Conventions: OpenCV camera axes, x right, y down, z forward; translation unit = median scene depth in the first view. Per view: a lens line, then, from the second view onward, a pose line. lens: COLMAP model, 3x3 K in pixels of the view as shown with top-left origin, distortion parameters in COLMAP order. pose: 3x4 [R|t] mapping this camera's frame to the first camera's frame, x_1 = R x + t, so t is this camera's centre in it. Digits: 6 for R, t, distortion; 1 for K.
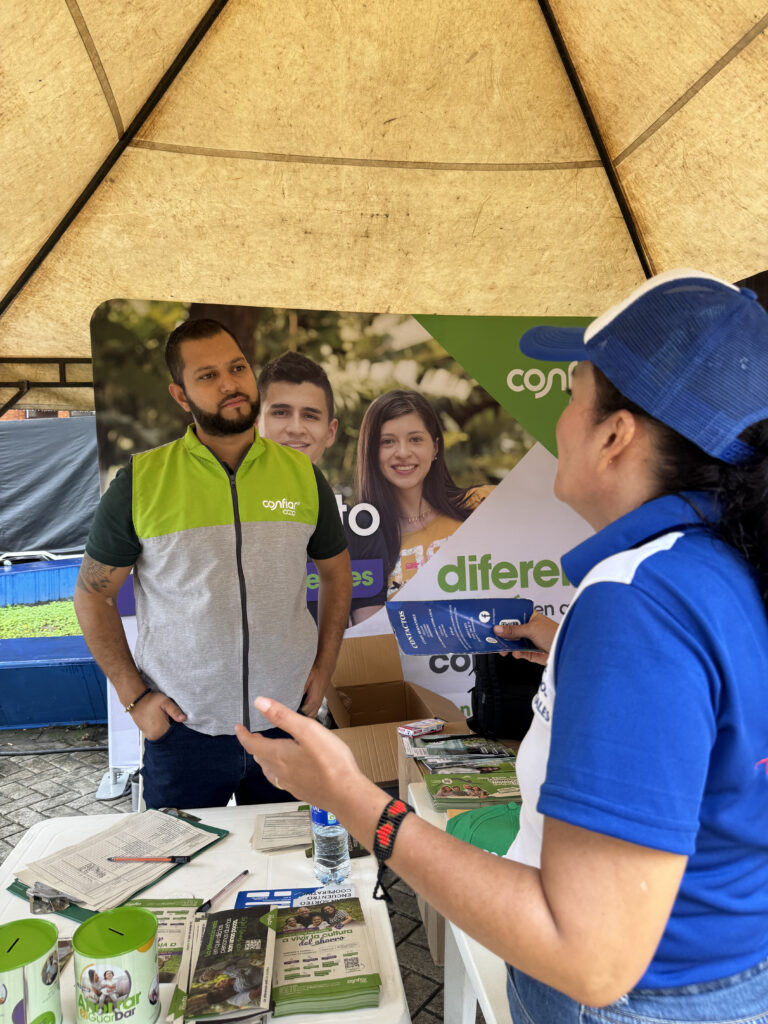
lens RADIAL K [[771.8, 0, 384.0], [0, 771.8, 512.0], [0, 0, 1]] dist [0.105616, -0.115659]
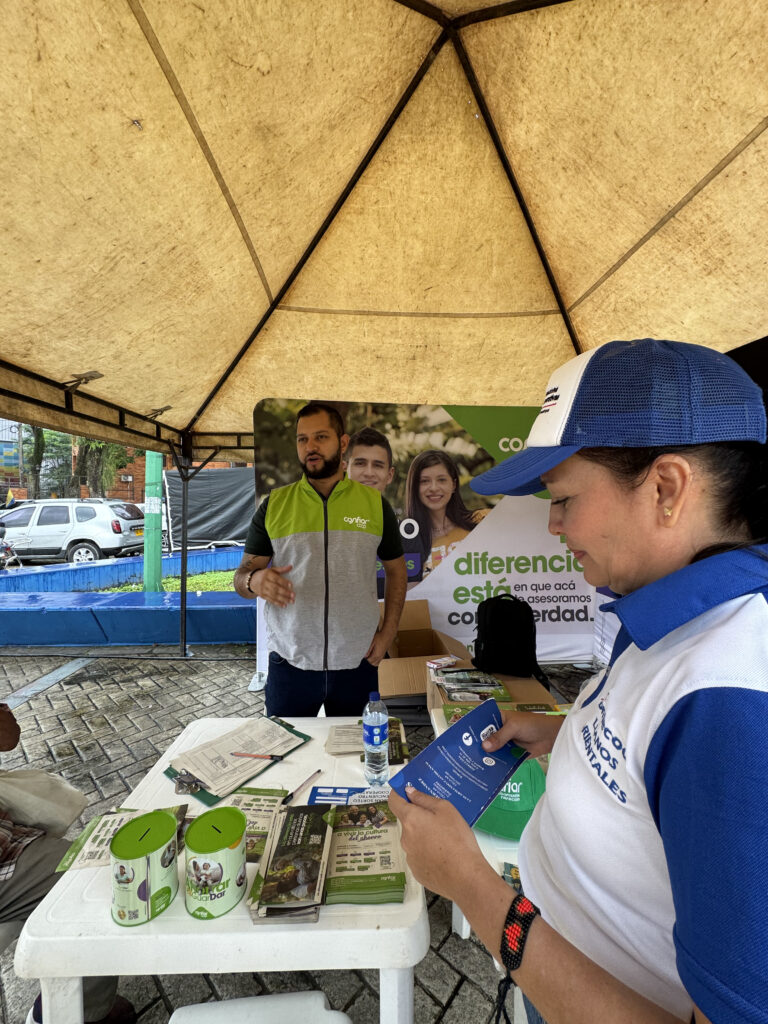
lens RADIAL K [[419.3, 0, 384.0], [0, 419.3, 512.0], [0, 0, 1]] dist [0.001848, 0.000237]
pose [[0.995074, 0.016505, -0.097749, 0.008147], [-0.018426, 0.999654, -0.018779, -0.008570], [0.097405, 0.020487, 0.995034, 0.120196]]
